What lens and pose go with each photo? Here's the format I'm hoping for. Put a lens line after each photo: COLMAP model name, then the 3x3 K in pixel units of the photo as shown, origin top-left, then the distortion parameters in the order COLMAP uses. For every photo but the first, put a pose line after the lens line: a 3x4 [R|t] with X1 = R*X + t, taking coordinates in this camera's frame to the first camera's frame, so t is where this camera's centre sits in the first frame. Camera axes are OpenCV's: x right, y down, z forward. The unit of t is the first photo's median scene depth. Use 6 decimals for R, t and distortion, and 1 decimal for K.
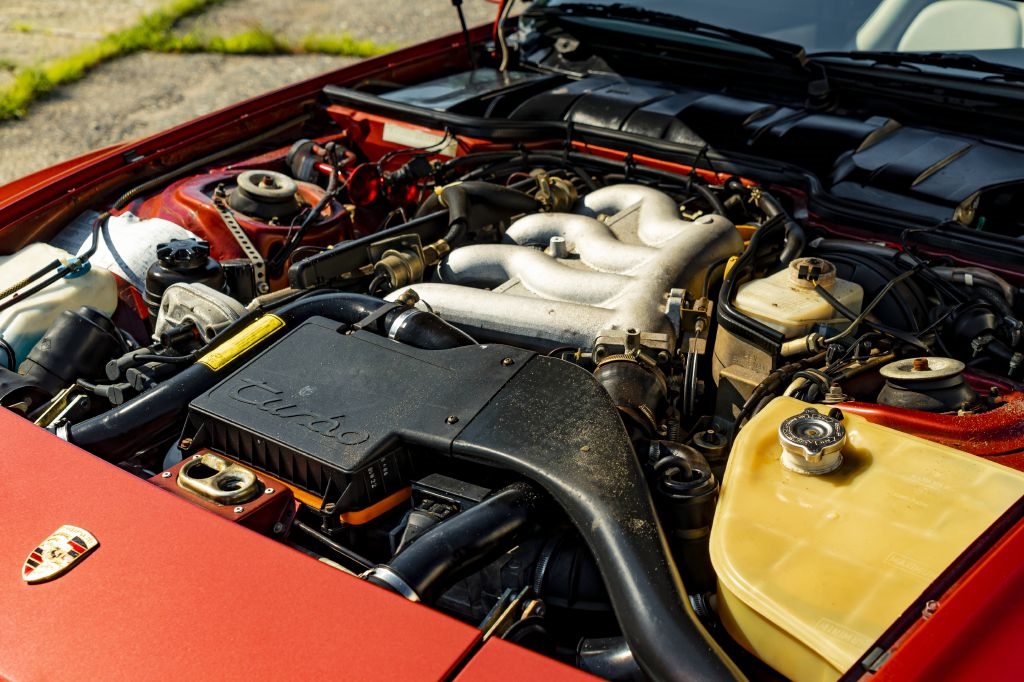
lens RADIAL K [[1619.0, 0, 512.0], [0, 1619.0, 341.0], [0, 0, 1]] dist [-0.002422, 0.166224]
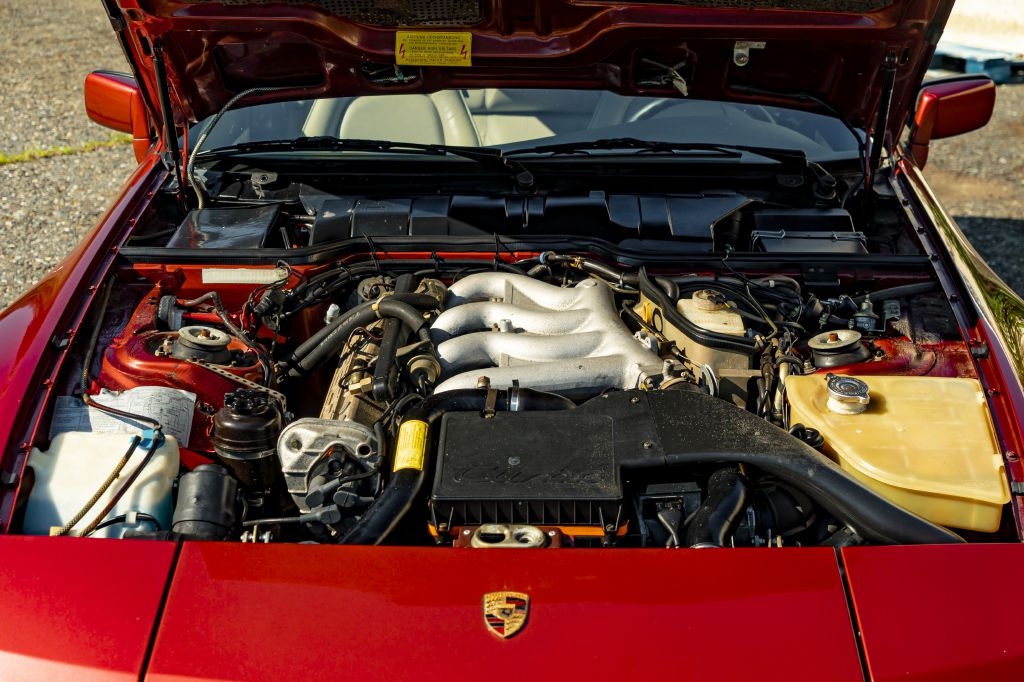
lens RADIAL K [[1619.0, 0, 512.0], [0, 1619.0, 341.0], [0, 0, 1]] dist [-0.002422, 0.166224]
pose [[0.770981, -0.224387, 0.596019, -0.745674], [0.241674, 0.968954, 0.052171, -0.112065], [-0.589222, 0.103820, 0.801273, -0.066227]]
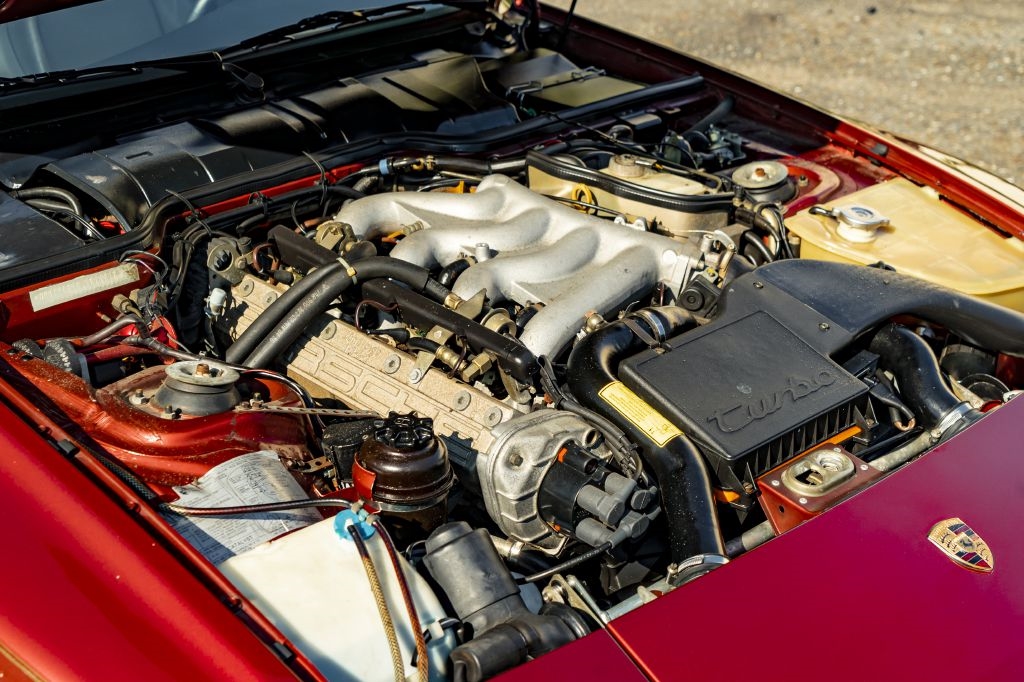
lens RADIAL K [[1548.0, 0, 512.0], [0, 1548.0, 341.0], [0, 0, 1]] dist [-0.011450, 0.006005]
pose [[0.139260, -0.444248, 0.885014, -0.912830], [0.366227, 0.853462, 0.370782, -0.385401], [-0.920046, 0.272481, 0.281549, 0.693196]]
